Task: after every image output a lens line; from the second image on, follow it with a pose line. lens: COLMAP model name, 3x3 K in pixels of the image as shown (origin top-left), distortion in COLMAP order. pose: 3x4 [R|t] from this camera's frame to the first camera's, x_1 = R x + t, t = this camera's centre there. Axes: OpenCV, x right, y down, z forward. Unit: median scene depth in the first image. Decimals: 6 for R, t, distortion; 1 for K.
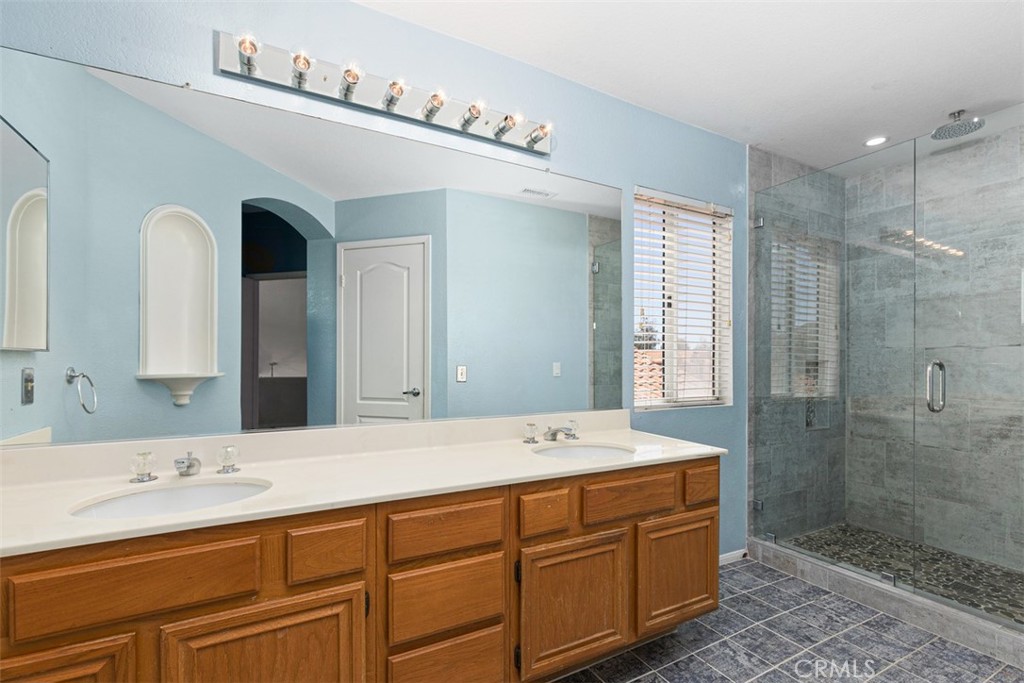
lens RADIAL K [[464.5, 0, 507.0], [0, 464.5, 357.5], [0, 0, 1]] dist [-0.002543, -0.000733]
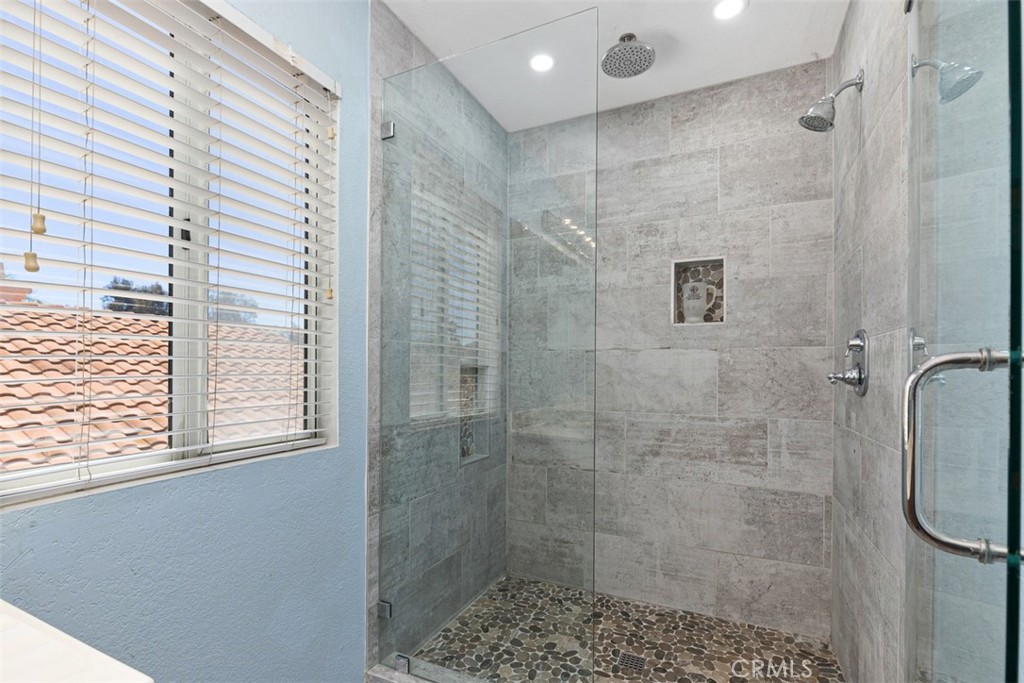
lens RADIAL K [[464.5, 0, 507.0], [0, 464.5, 357.5], [0, 0, 1]] dist [-0.002543, -0.000733]
pose [[0.809939, 0.012925, 0.586372, 0.305350], [-0.005218, 0.999876, -0.014831, 0.004989], [-0.586491, 0.008953, 0.809906, 0.412677]]
